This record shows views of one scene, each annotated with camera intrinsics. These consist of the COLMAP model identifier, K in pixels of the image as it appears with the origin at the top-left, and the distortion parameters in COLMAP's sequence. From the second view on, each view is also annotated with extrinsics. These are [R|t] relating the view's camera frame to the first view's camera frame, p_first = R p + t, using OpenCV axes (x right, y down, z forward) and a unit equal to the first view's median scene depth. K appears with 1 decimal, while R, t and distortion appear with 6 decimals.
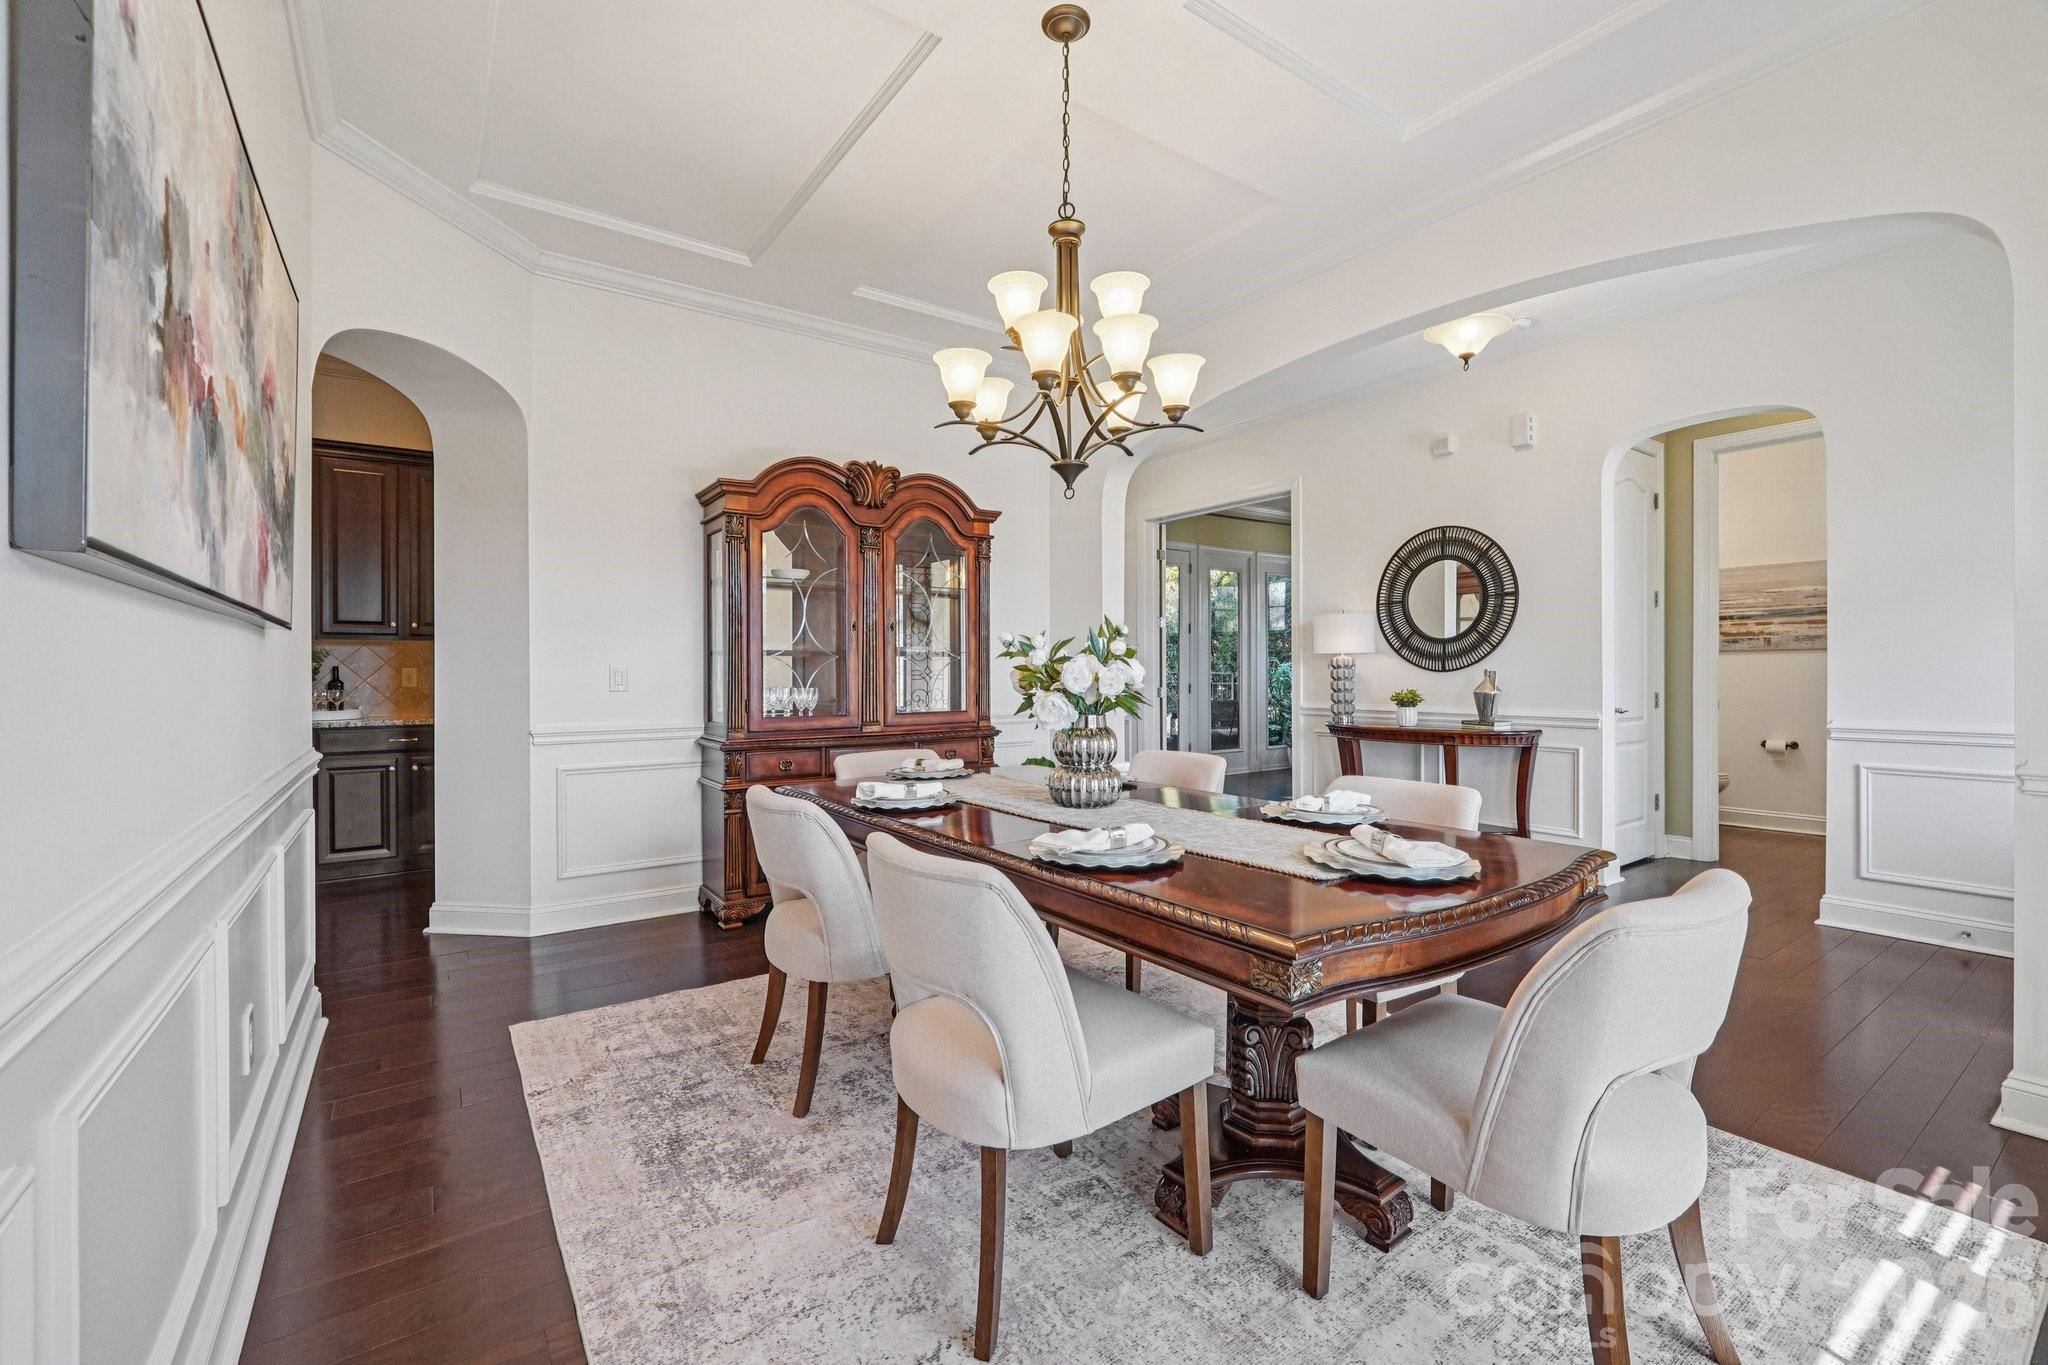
lens RADIAL K [[855.7, 0, 1029.4], [0, 855.7, 675.1], [0, 0, 1]] dist [-0.001321, -0.000091]
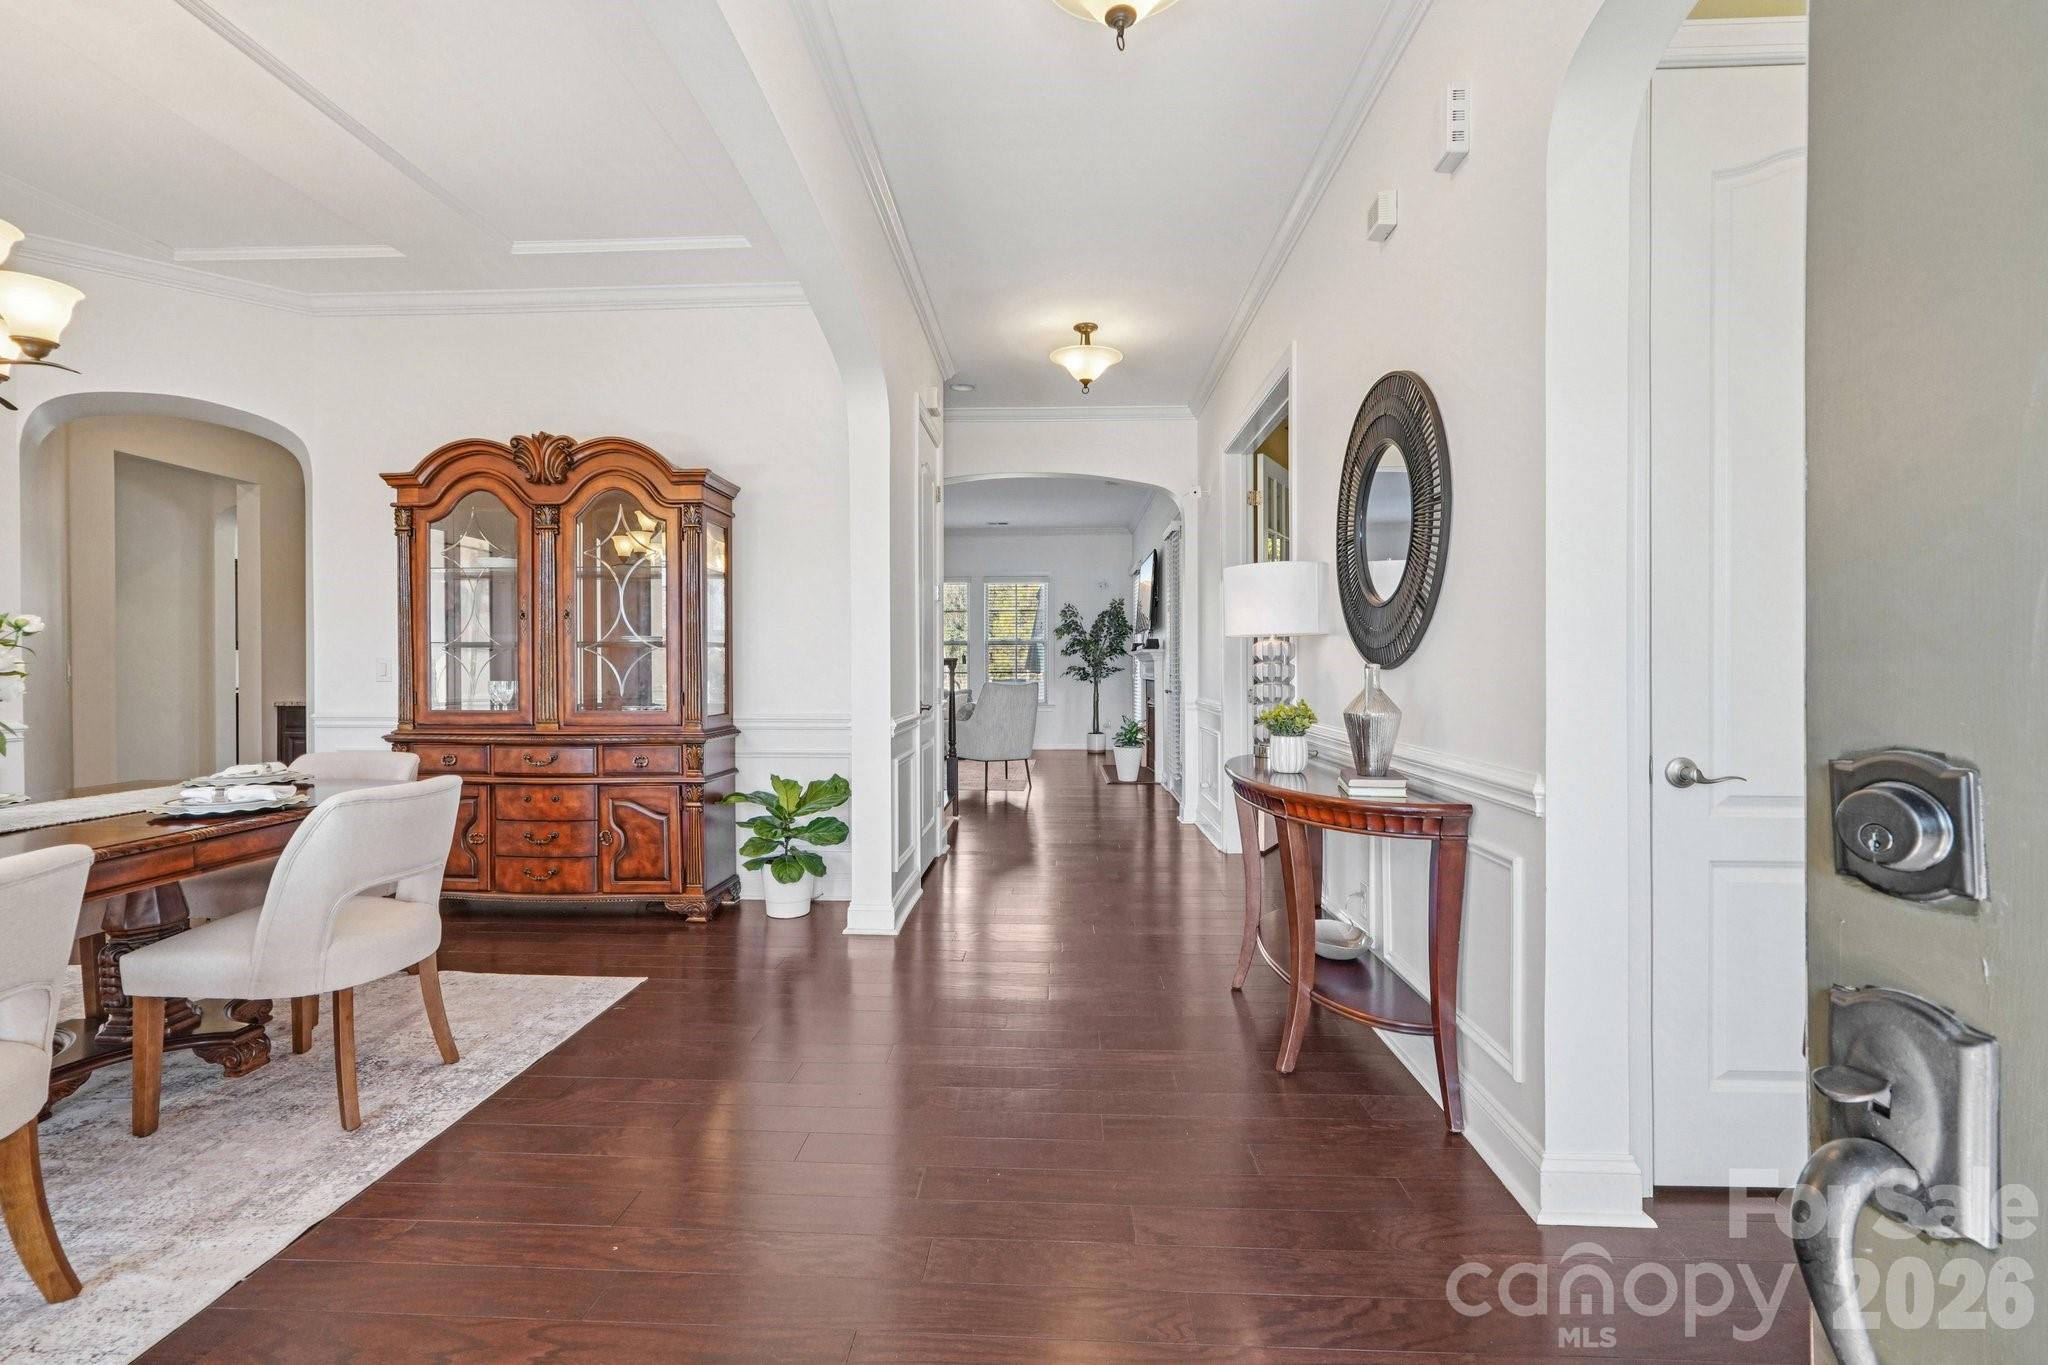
lens RADIAL K [[855.7, 0, 1029.4], [0, 855.7, 675.1], [0, 0, 1]] dist [-0.001321, -0.000091]
pose [[0.791374, 0.015151, -0.611145, 0.782584], [-0.005804, 0.999834, 0.017270, -0.011325], [0.611305, -0.010120, 0.791330, 0.592389]]
